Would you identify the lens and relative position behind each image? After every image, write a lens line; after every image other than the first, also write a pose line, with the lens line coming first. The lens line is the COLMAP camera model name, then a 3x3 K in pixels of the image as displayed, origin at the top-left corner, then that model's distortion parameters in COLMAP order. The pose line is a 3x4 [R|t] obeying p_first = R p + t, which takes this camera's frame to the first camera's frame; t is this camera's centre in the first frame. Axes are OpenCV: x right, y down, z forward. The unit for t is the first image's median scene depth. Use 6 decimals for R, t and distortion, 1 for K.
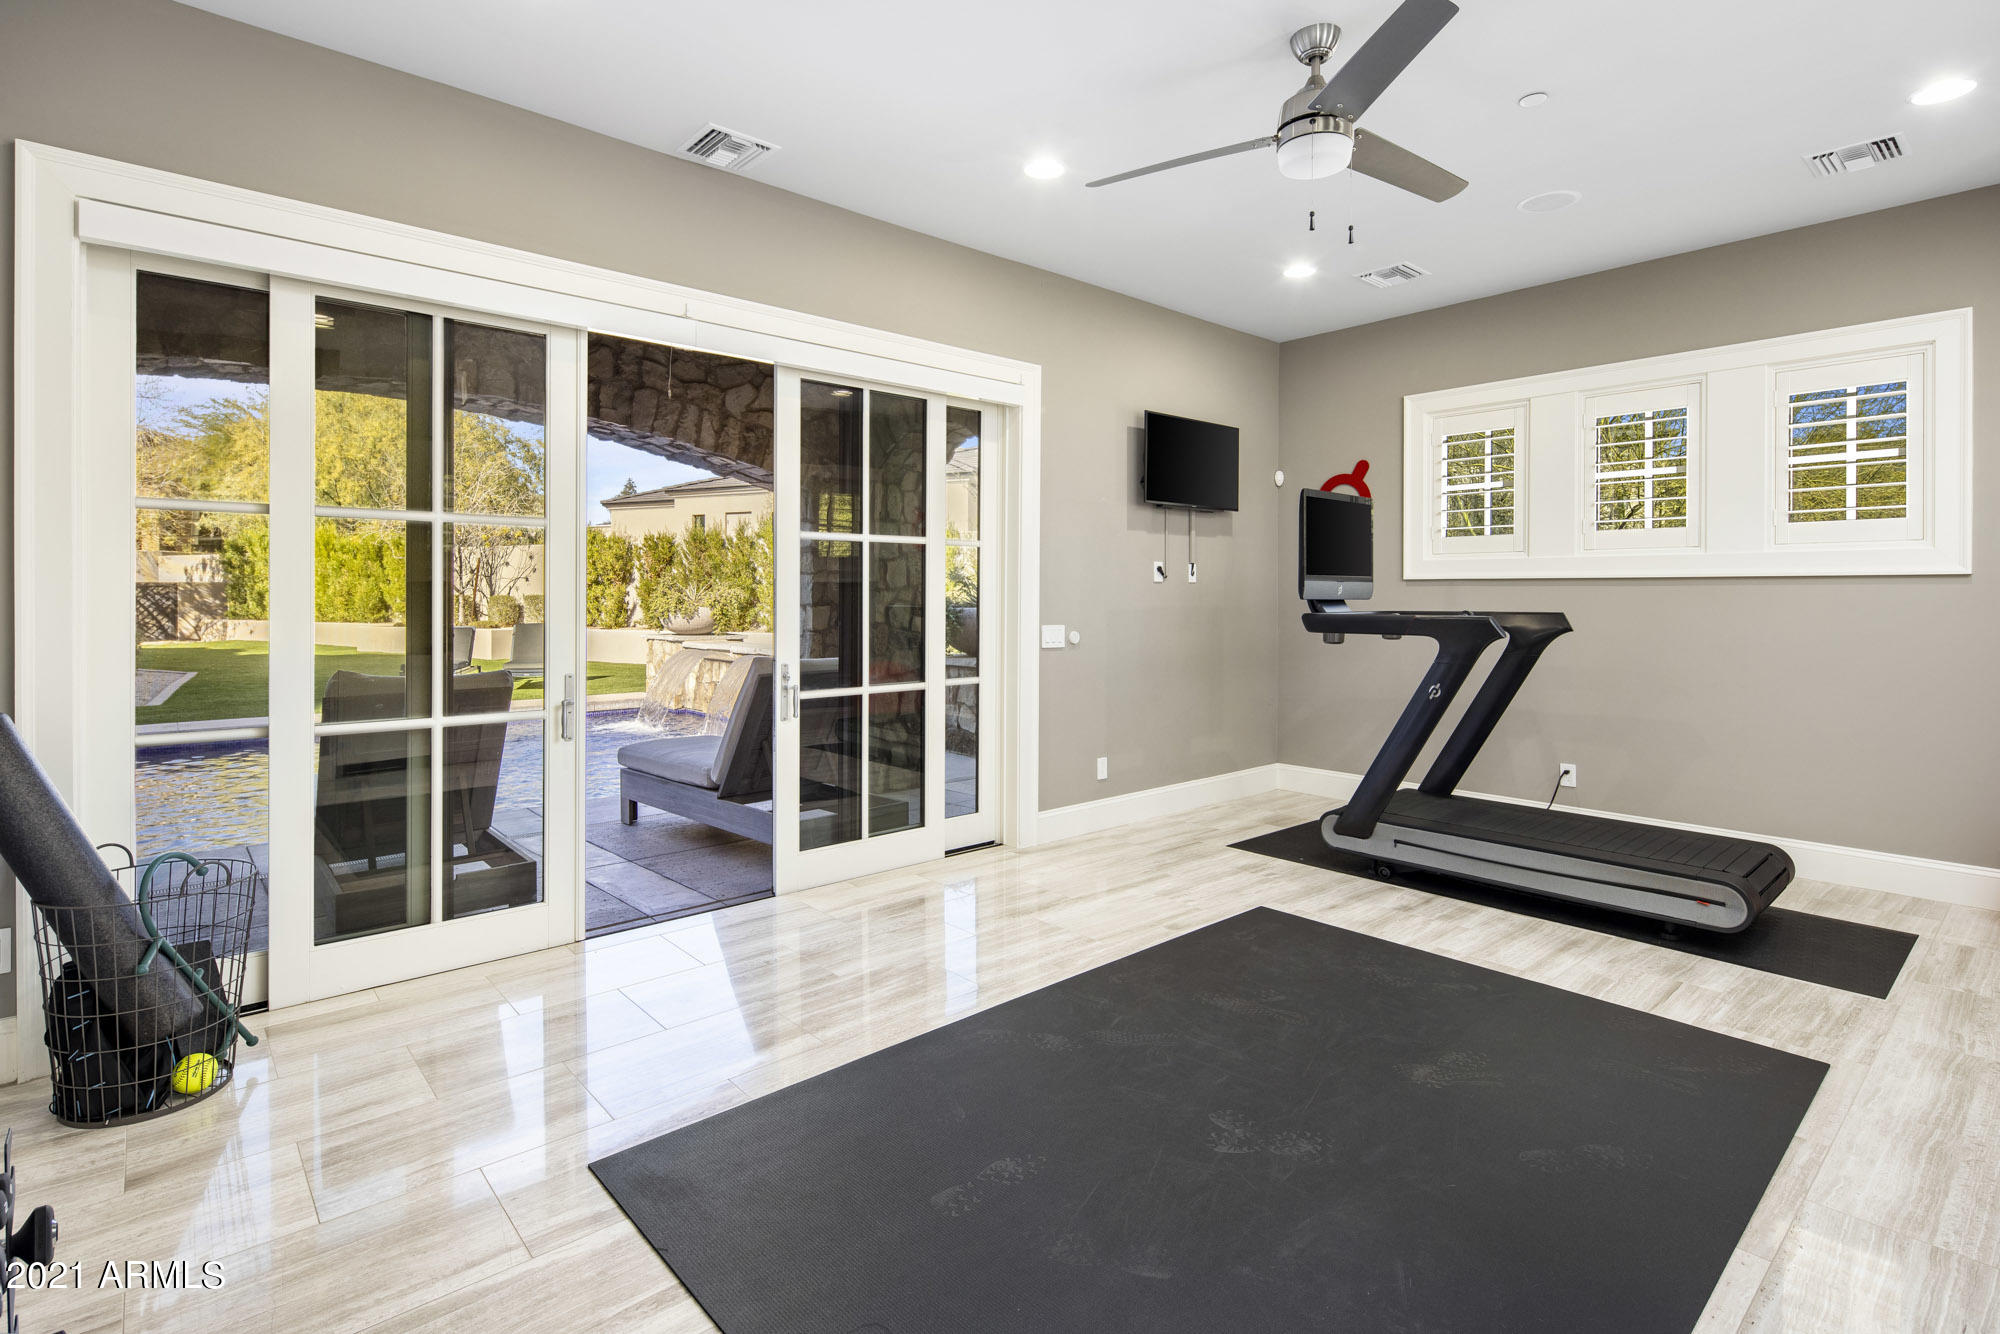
lens RADIAL K [[977.1, 0, 997.1], [0, 977.1, 601.6], [0, 0, 1]] dist [-0.000923, -0.000068]
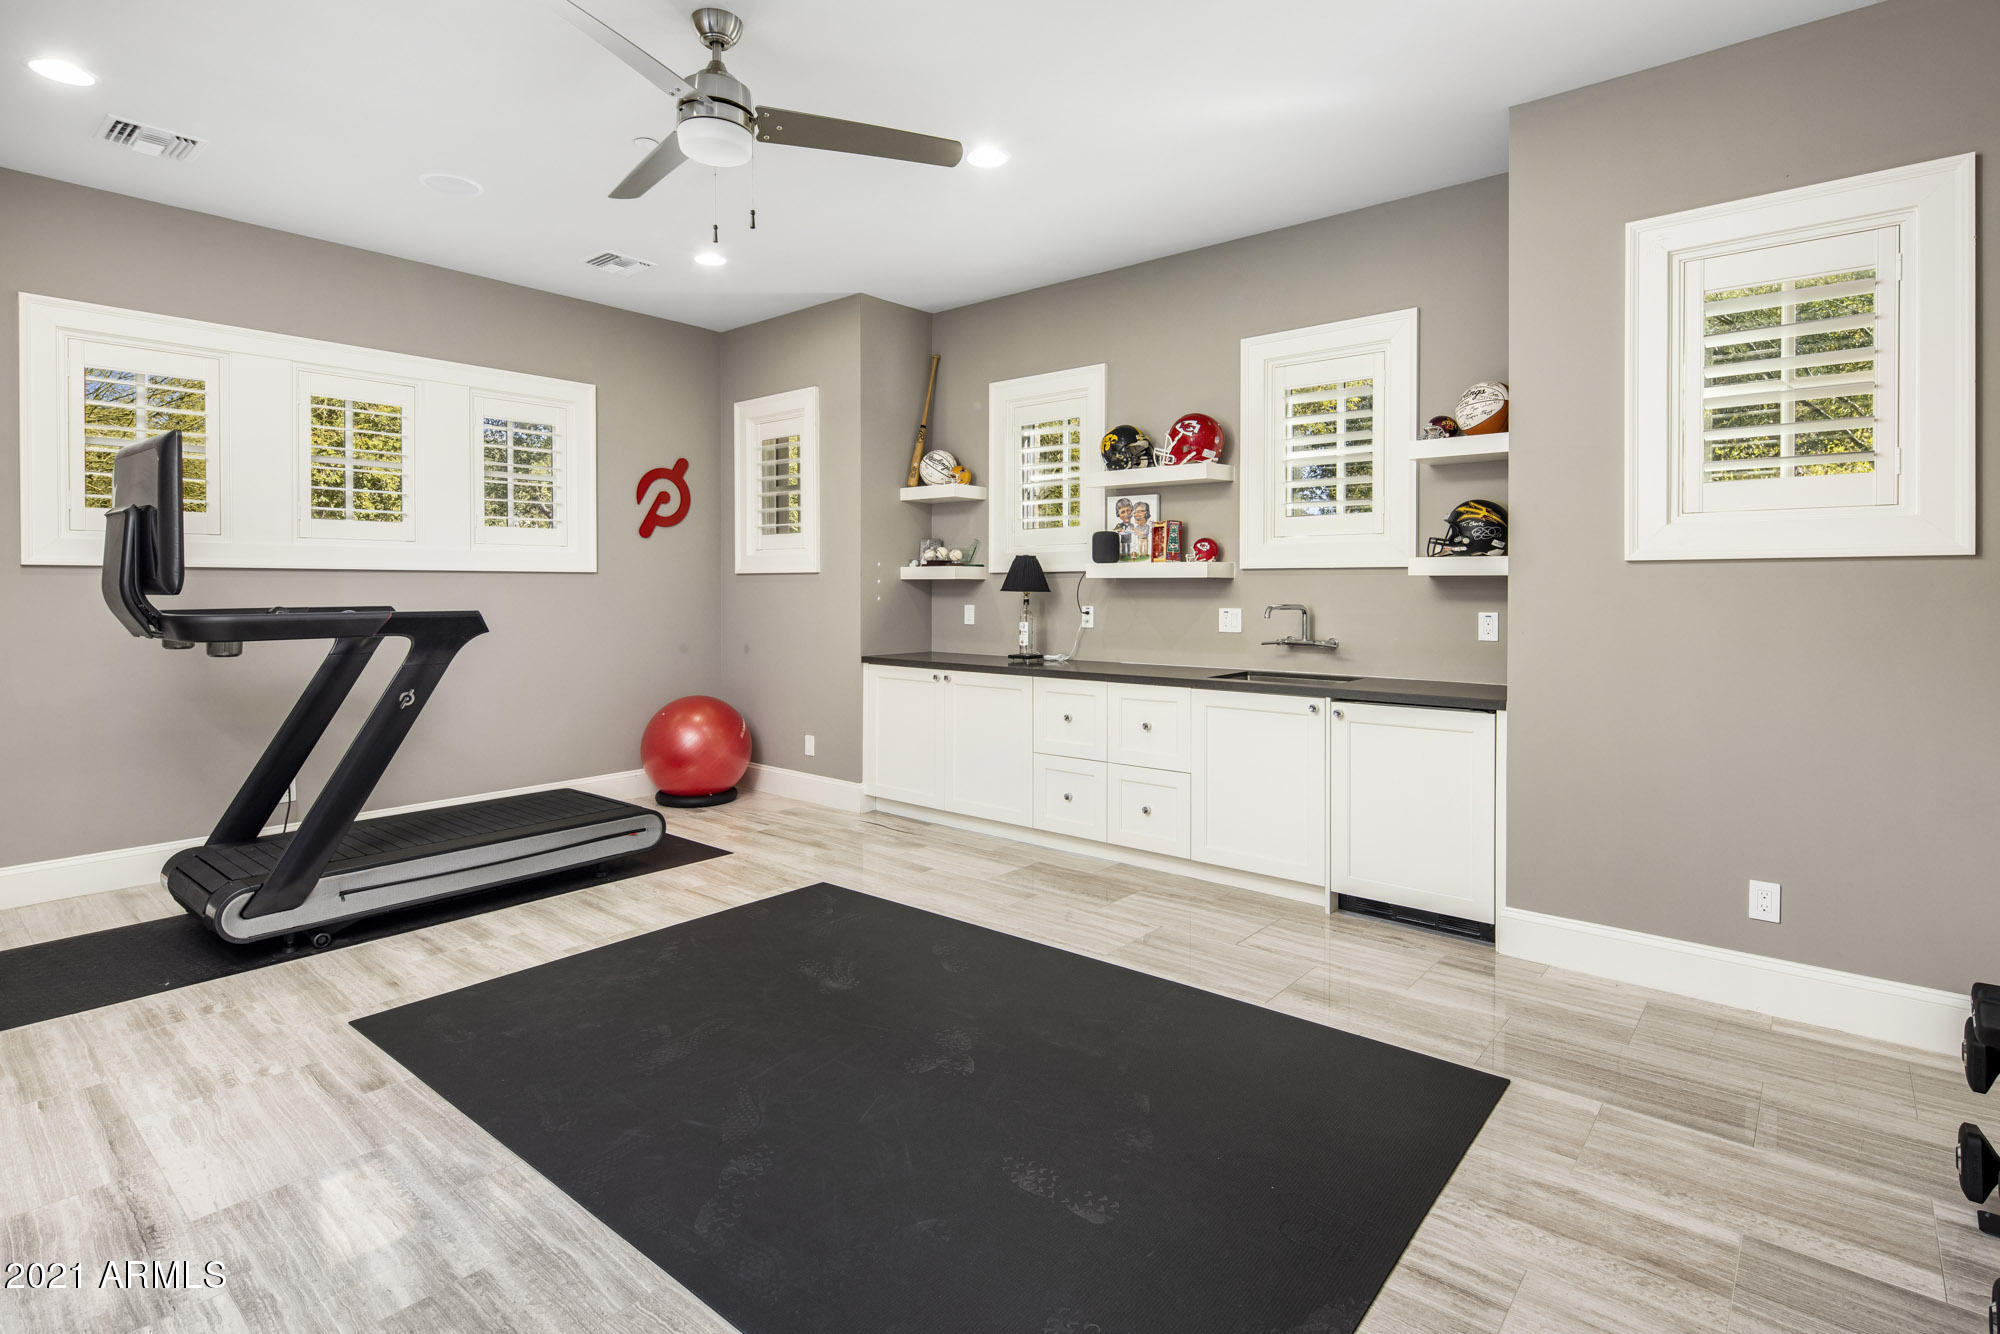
lens RADIAL K [[974.0, 0, 996.8], [0, 974.0, 593.4], [0, 0, 1]] dist [0.001343, 0.000067]
pose [[-0.150924, -0.010817, 0.988486, -0.528411], [0.000985, 0.999938, 0.011093, -0.012342], [-0.988545, 0.002648, -0.150904, 0.656286]]
